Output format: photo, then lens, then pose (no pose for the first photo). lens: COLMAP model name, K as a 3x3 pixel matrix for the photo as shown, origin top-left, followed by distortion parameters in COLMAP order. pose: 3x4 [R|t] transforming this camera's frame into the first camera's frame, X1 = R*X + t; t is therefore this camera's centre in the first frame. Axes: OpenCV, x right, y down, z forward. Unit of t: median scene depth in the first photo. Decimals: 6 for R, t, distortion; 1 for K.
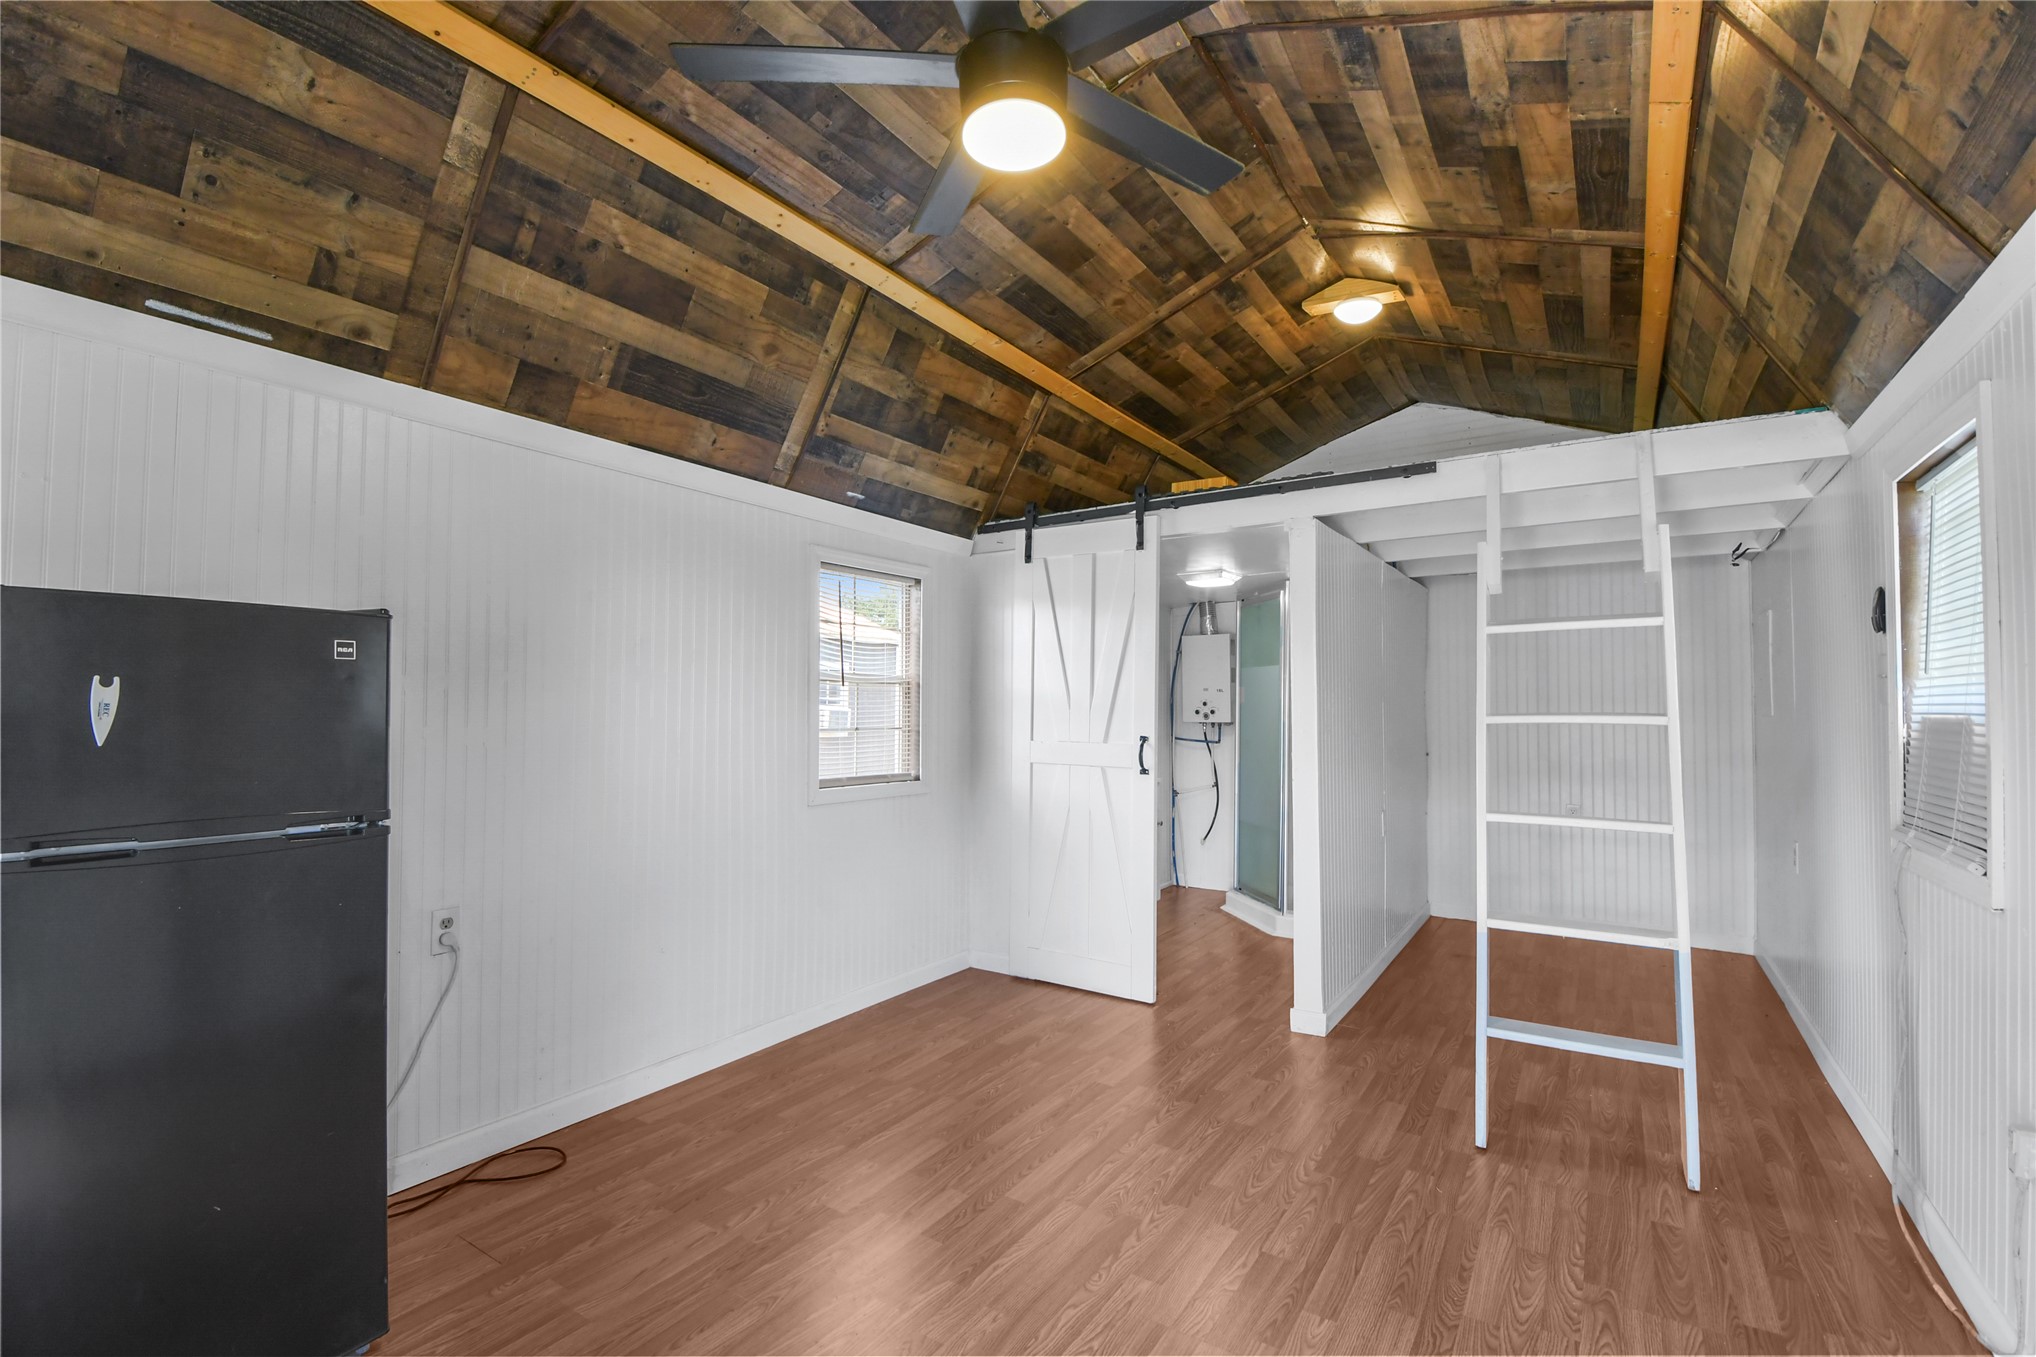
lens RADIAL K [[905.9, 0, 1018.0], [0, 905.9, 678.5], [0, 0, 1]] dist [-0.000182, 0.000061]
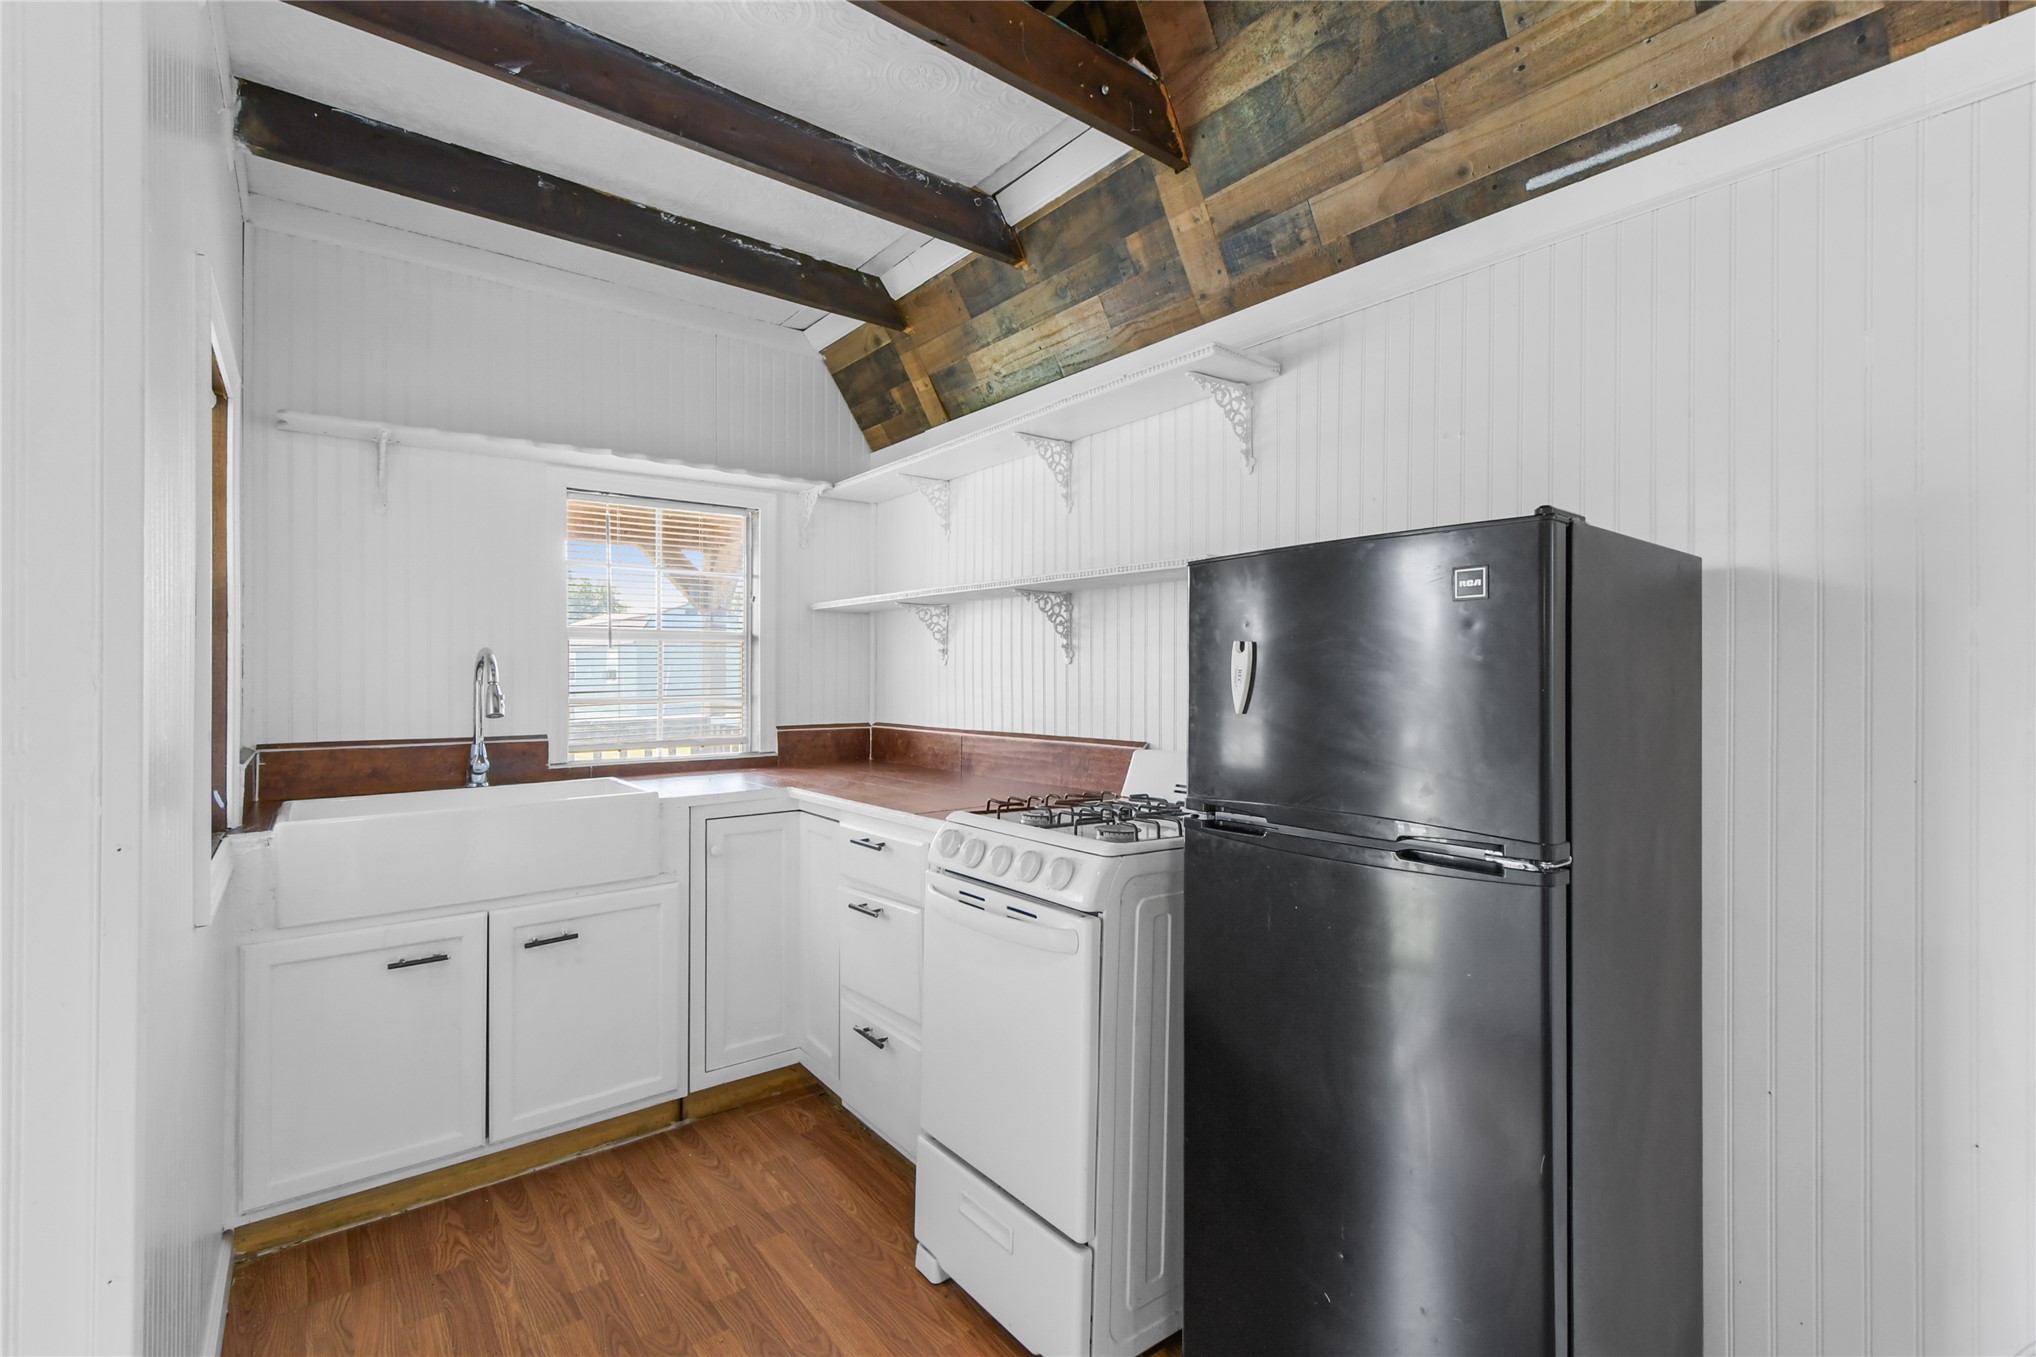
lens RADIAL K [[905.9, 0, 1018.0], [0, 905.9, 678.5], [0, 0, 1]] dist [-0.000182, 0.000061]
pose [[-0.315798, -0.000489, -0.948826, -0.027241], [0.038672, 0.999162, -0.013386, 0.029728], [0.948038, -0.040920, -0.315514, 0.822496]]
